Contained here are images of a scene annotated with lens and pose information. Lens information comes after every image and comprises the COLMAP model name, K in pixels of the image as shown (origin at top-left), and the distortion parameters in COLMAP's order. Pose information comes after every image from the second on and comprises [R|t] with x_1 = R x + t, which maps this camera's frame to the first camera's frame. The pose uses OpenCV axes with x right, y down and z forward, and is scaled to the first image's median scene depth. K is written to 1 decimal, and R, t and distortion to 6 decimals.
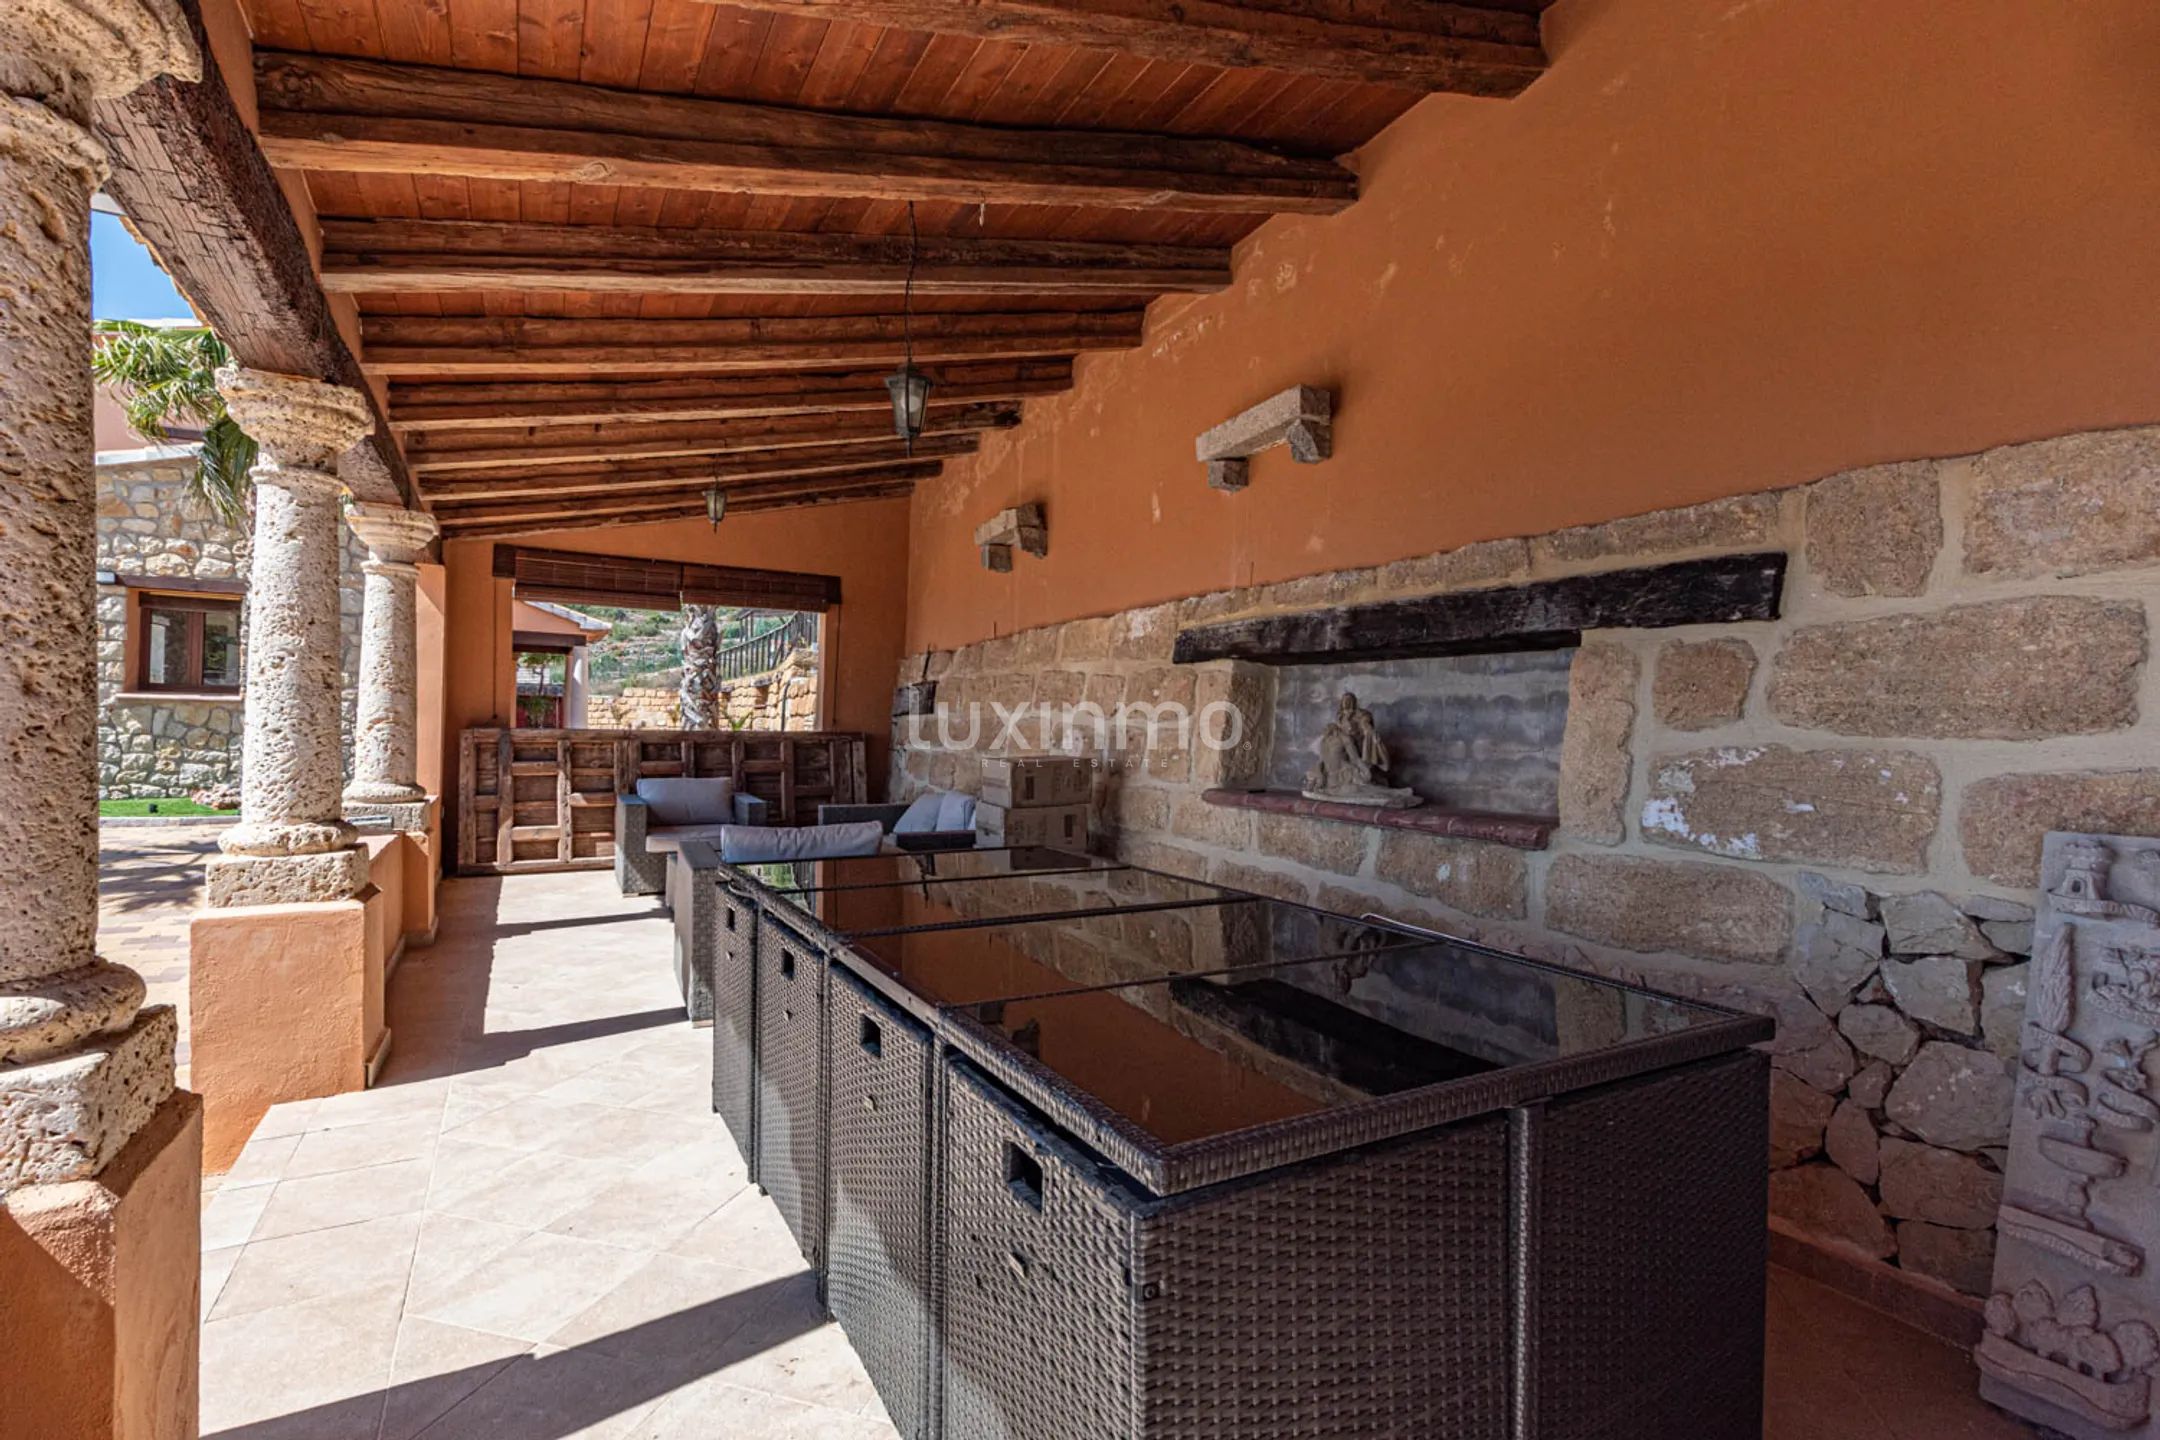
lens RADIAL K [[920.5, 0, 1082.6], [0, 920.5, 725.3], [0, 0, 1]] dist [0.008205, -0.002477]
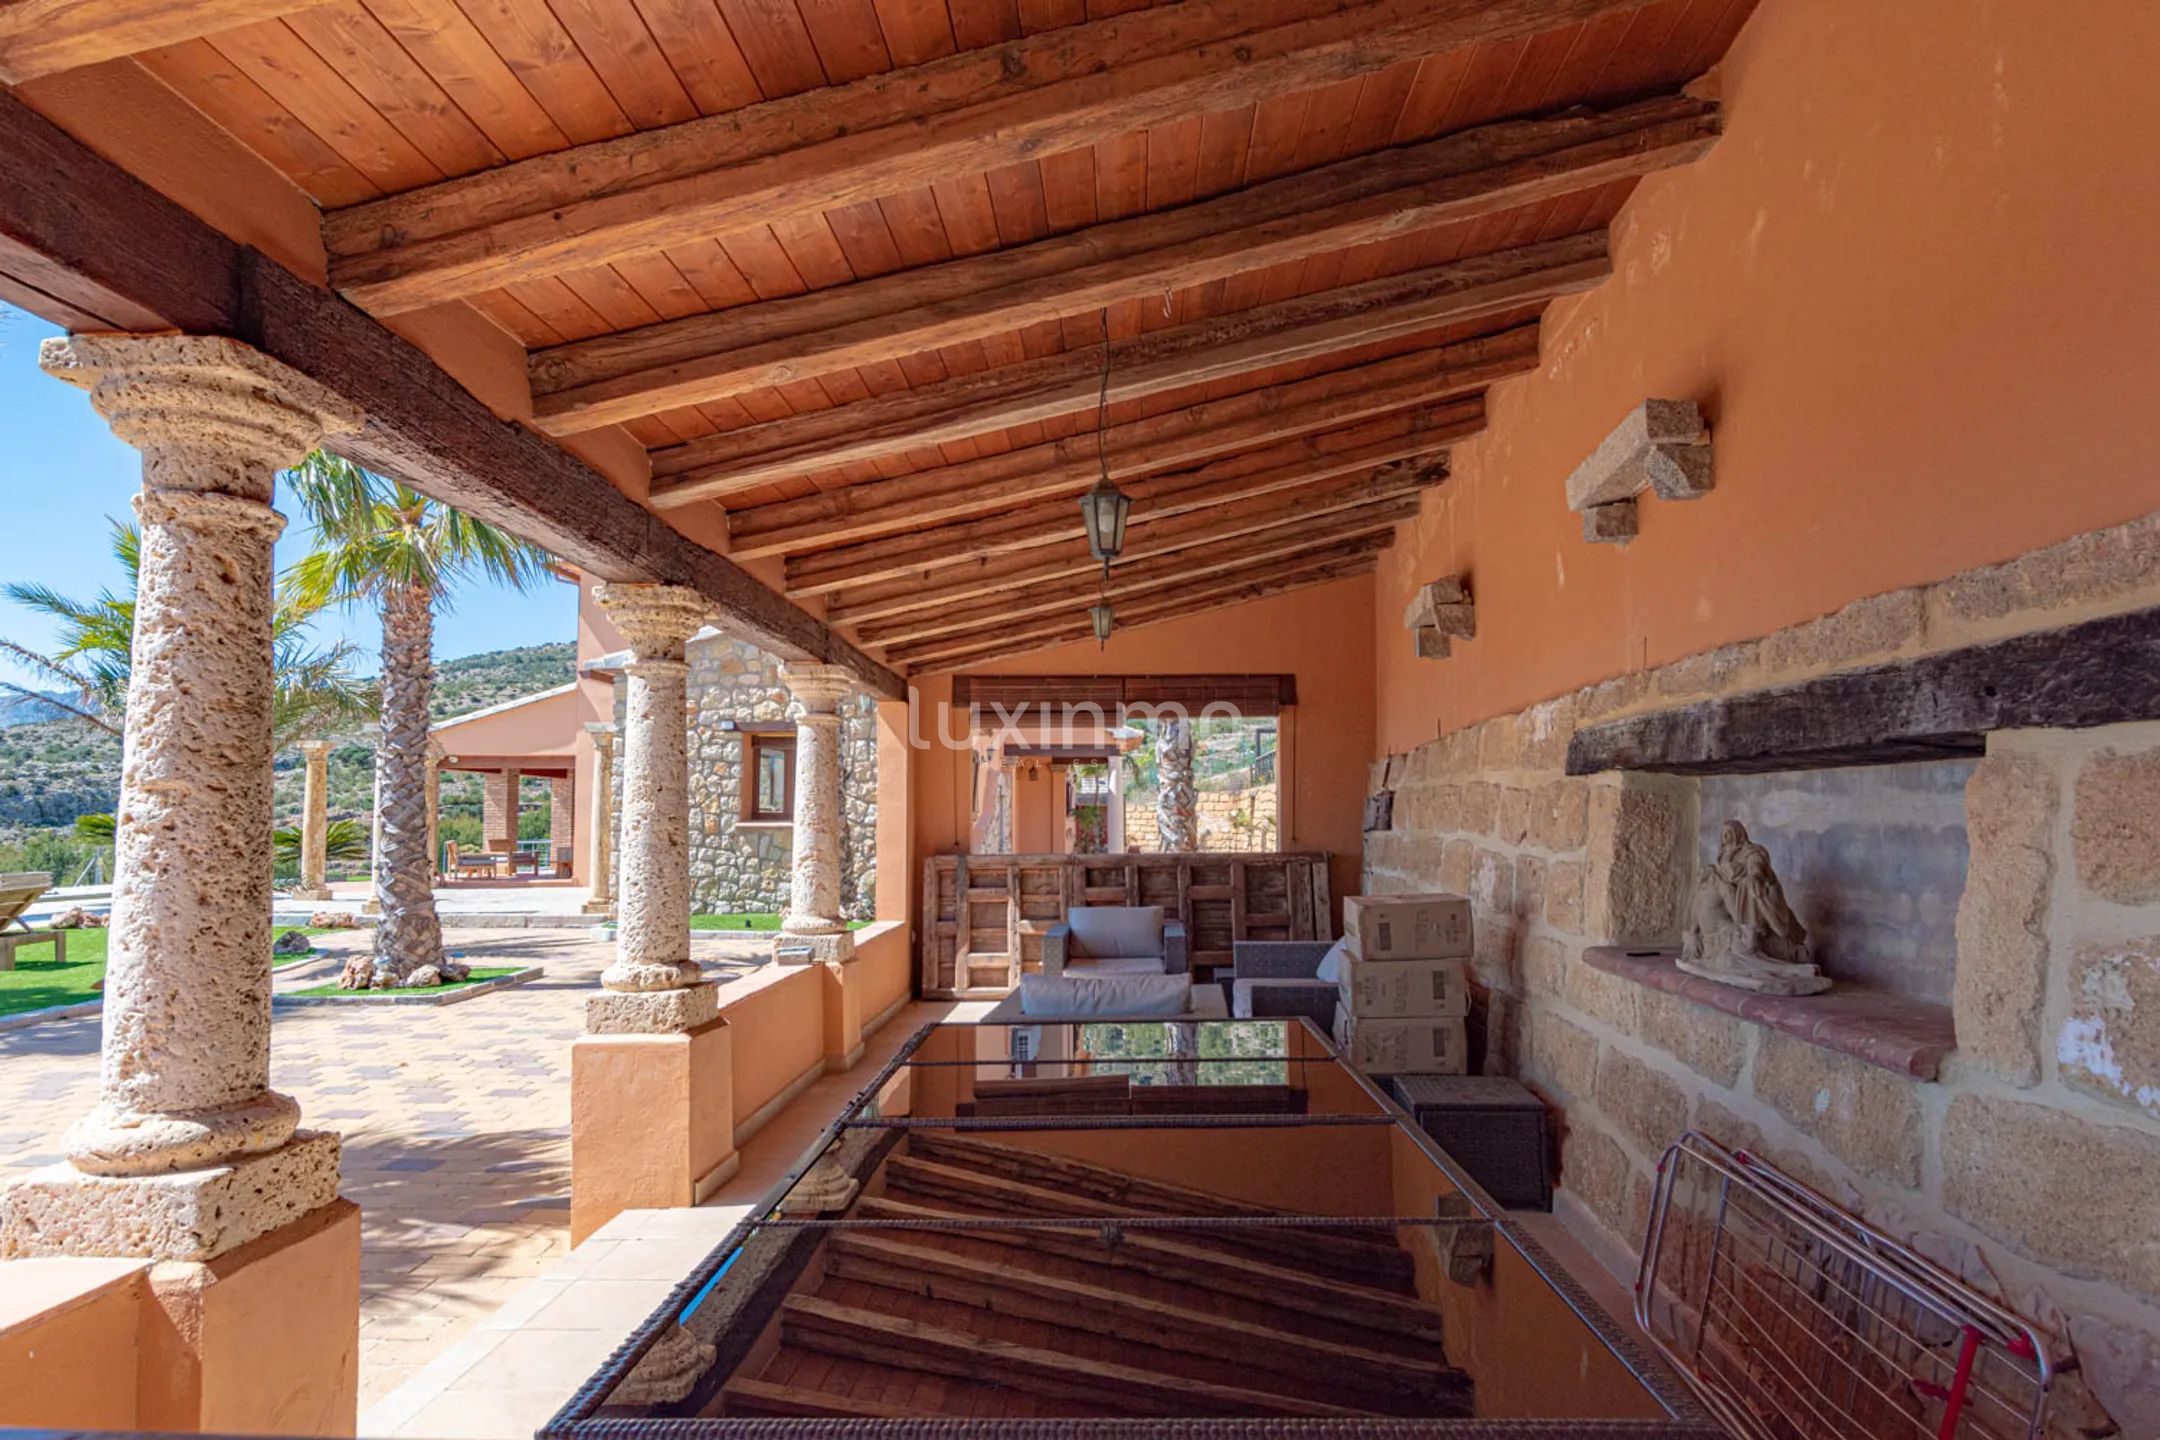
lens RADIAL K [[1109.4, 0, 1188.3], [0, 1109.4, 764.7], [0, 0, 1]] dist [0.000658, -0.000951]
pose [[0.883234, -0.045950, -0.466677, 0.339475], [0.021149, 0.998078, -0.058246, -0.039575], [0.468456, 0.041575, 0.882508, 0.068043]]
